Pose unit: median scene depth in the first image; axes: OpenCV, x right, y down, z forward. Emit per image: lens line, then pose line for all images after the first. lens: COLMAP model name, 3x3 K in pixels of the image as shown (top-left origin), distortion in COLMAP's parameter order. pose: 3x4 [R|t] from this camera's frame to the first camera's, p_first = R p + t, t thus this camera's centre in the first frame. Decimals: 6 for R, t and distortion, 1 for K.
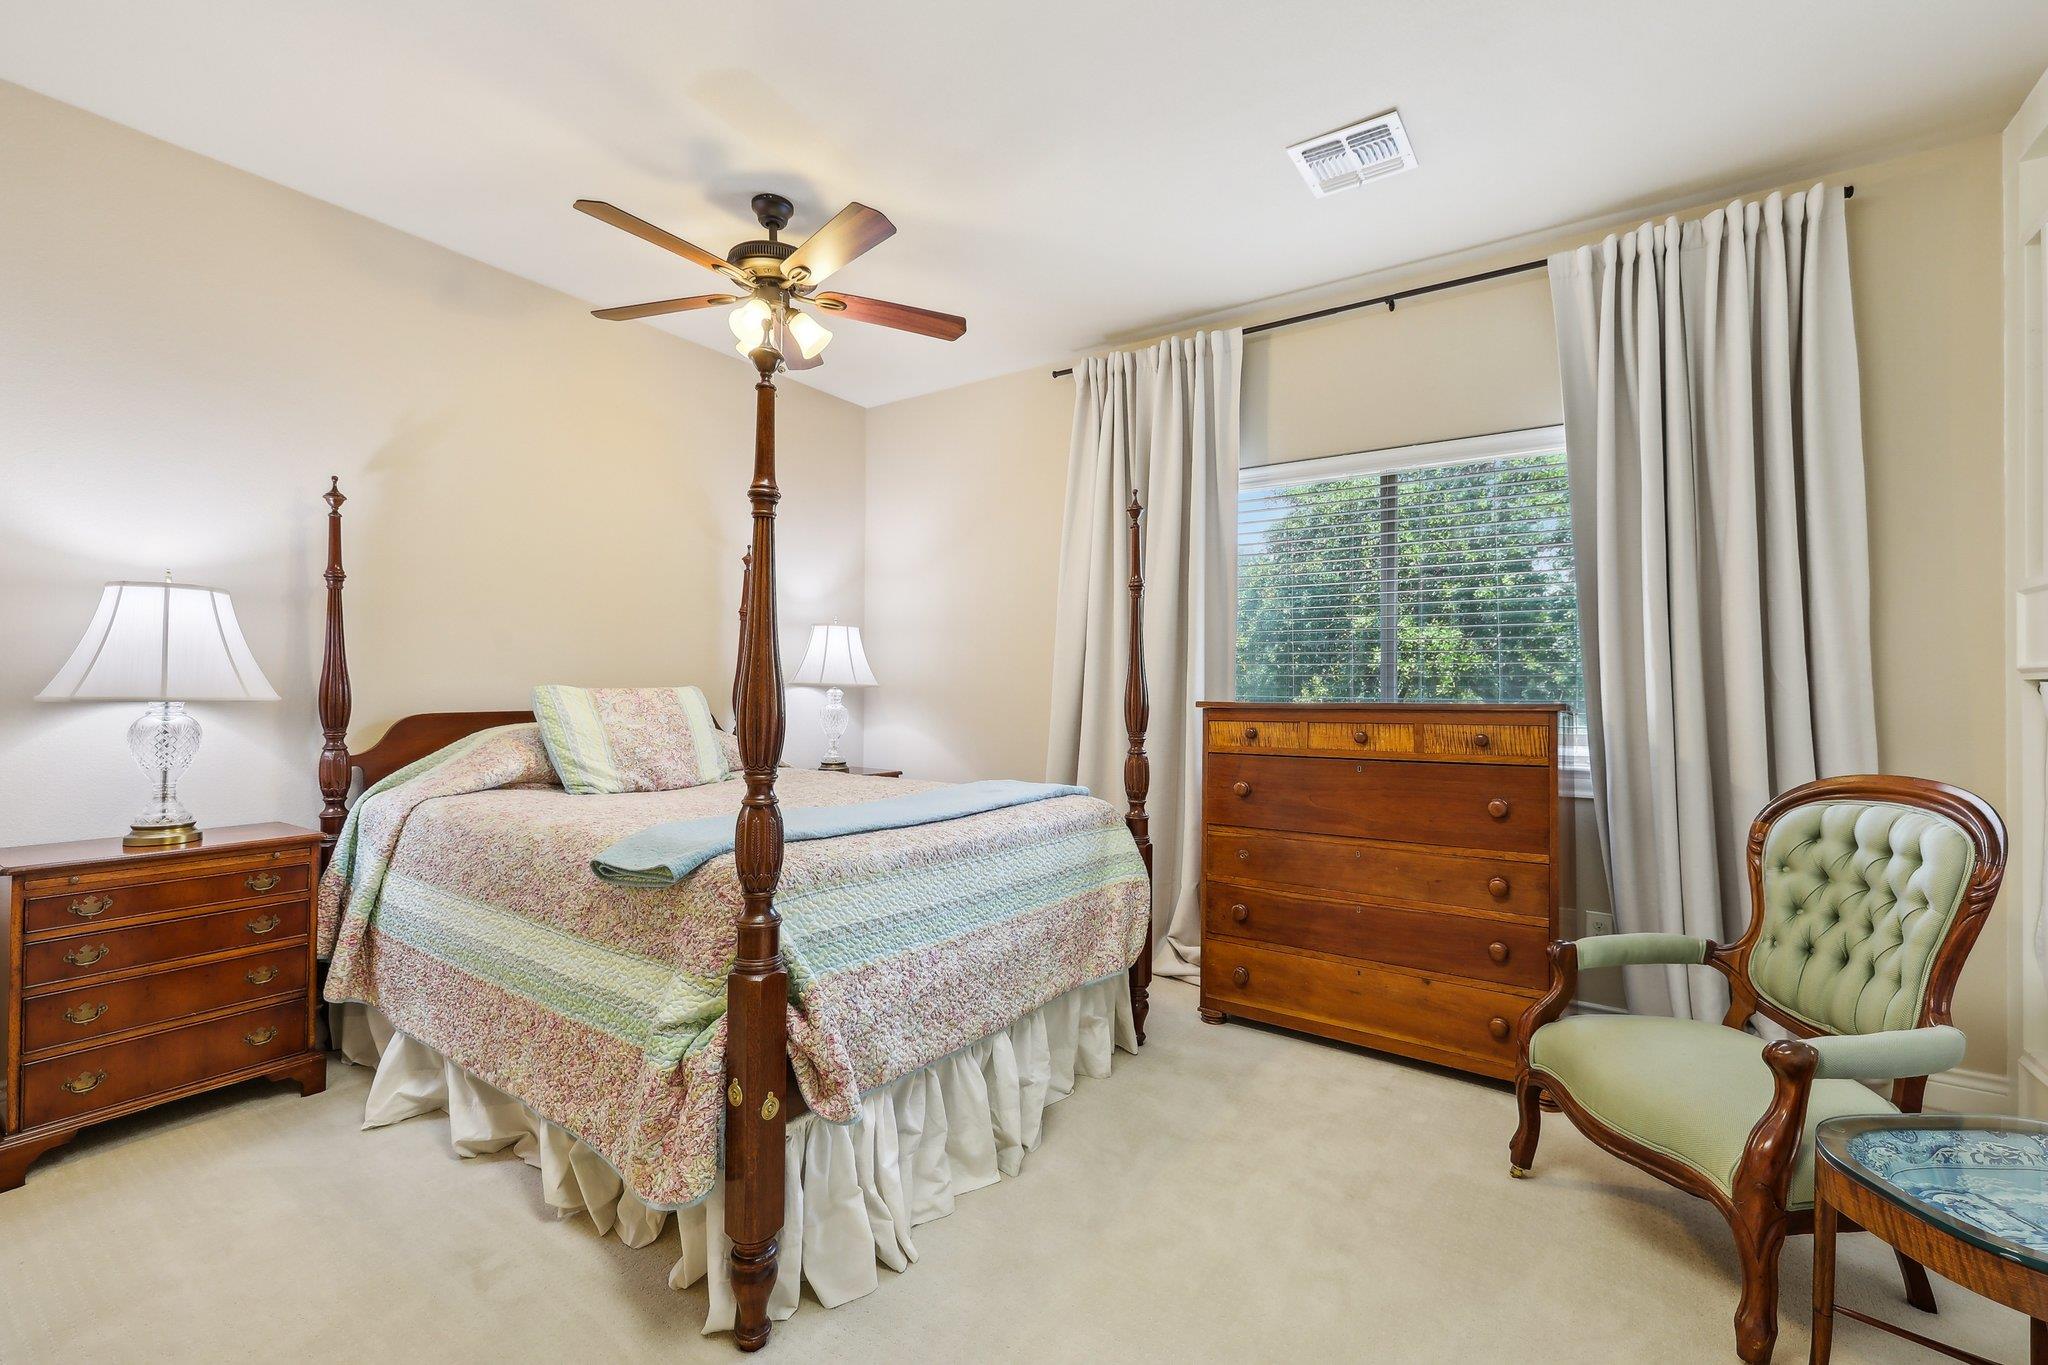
lens RADIAL K [[870.0, 0, 1029.8], [0, 870.0, 679.9], [0, 0, 1]] dist [-0.001371, 0.000460]
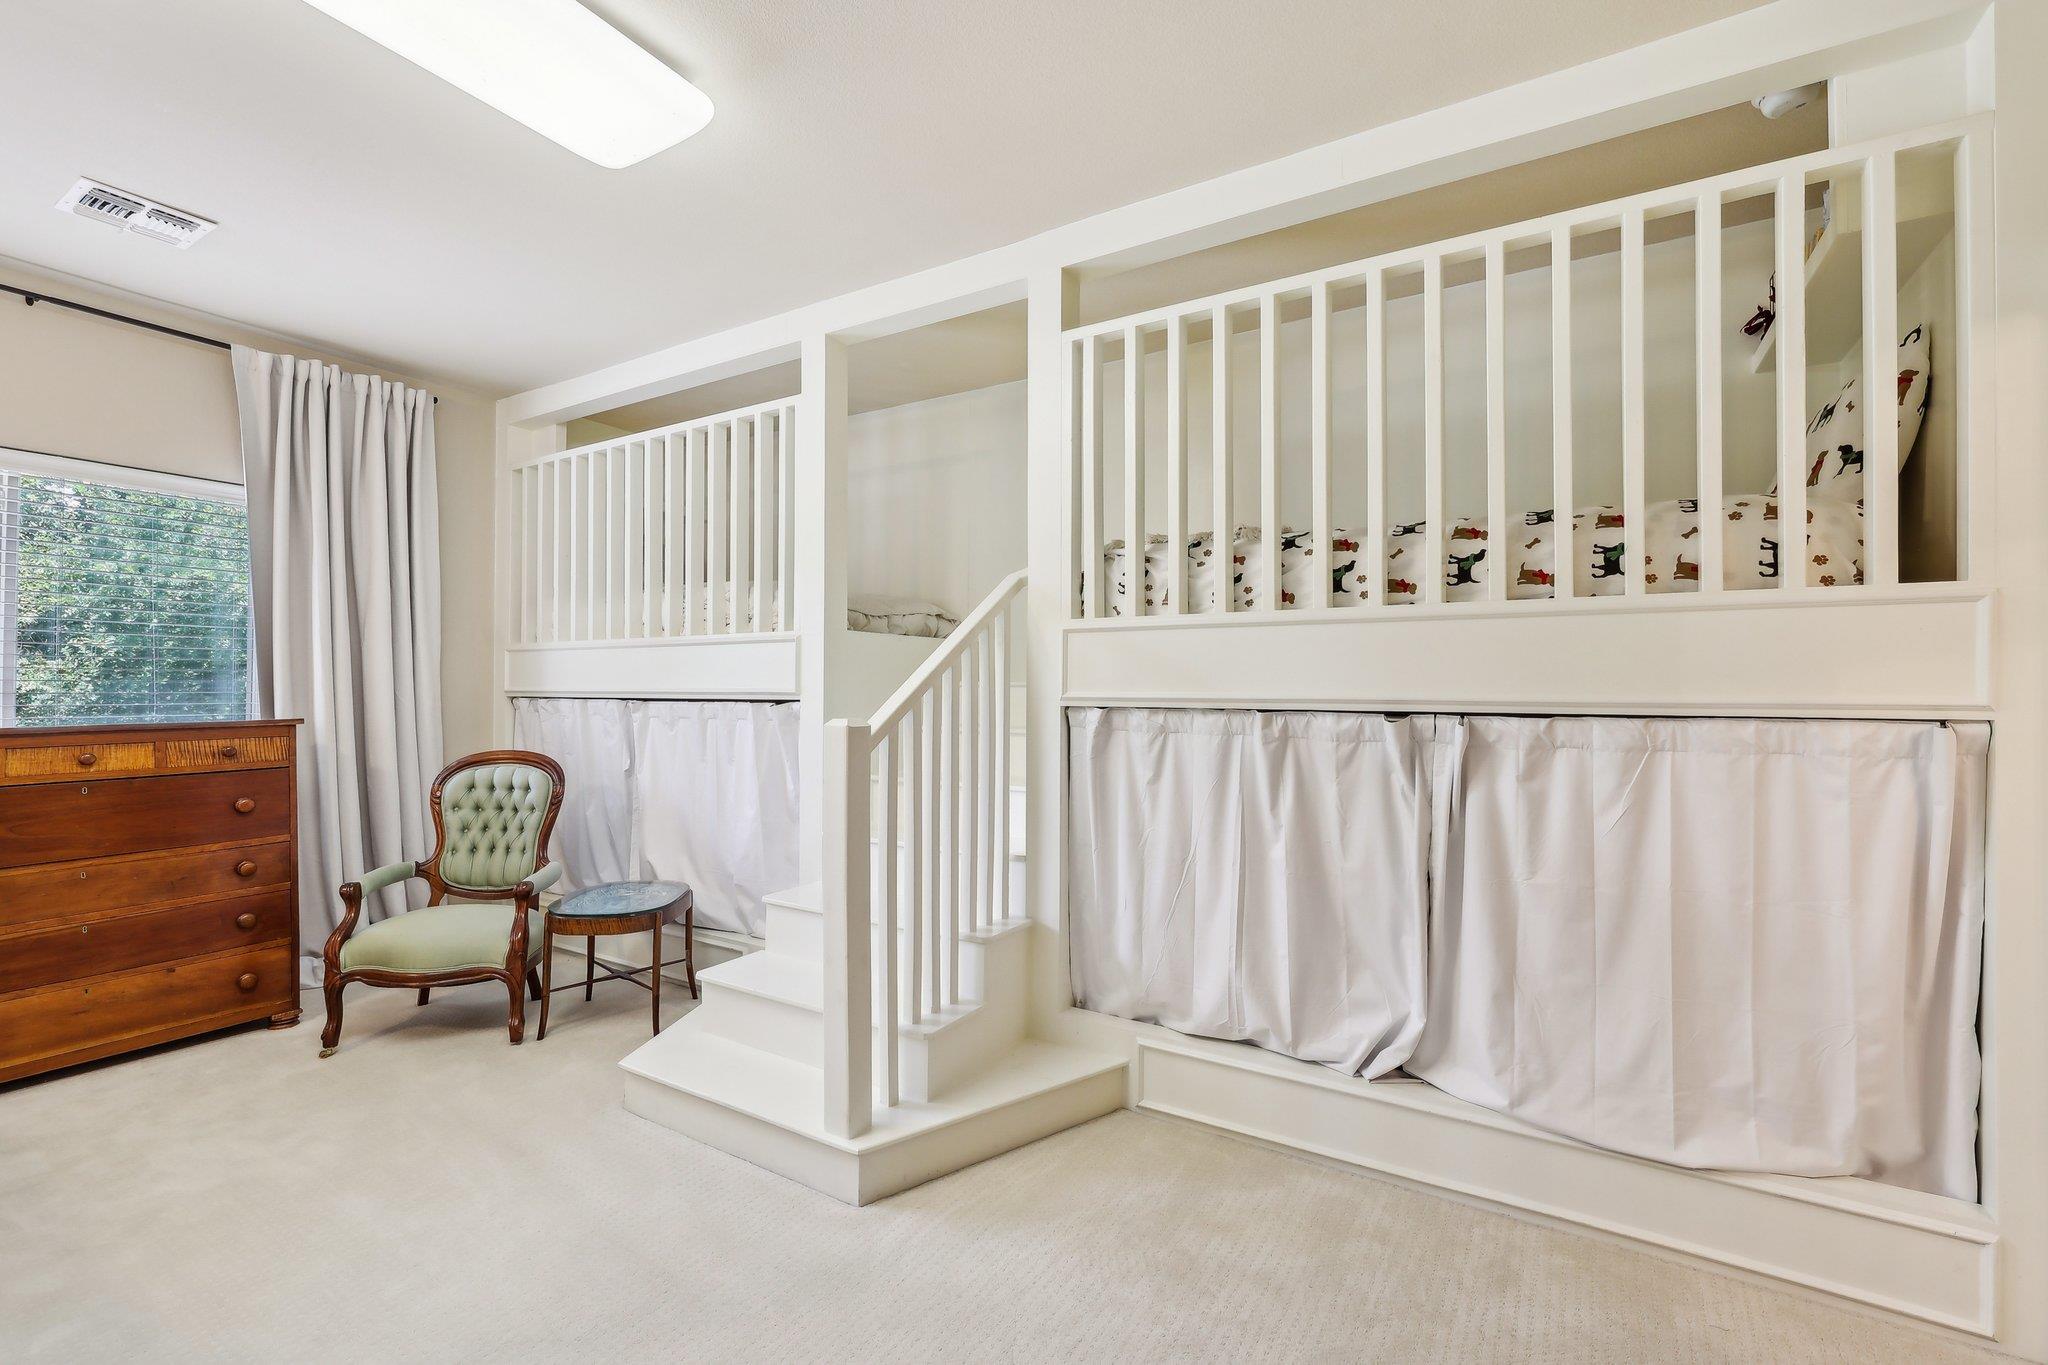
lens RADIAL K [[870.0, 0, 1029.8], [0, 870.0, 679.9], [0, 0, 1]] dist [-0.001371, 0.000460]
pose [[-0.047892, 0.003829, 0.998845, -0.926336], [-0.011175, 0.999928, -0.004369, -0.046397], [-0.998790, -0.011371, -0.047846, -0.064069]]
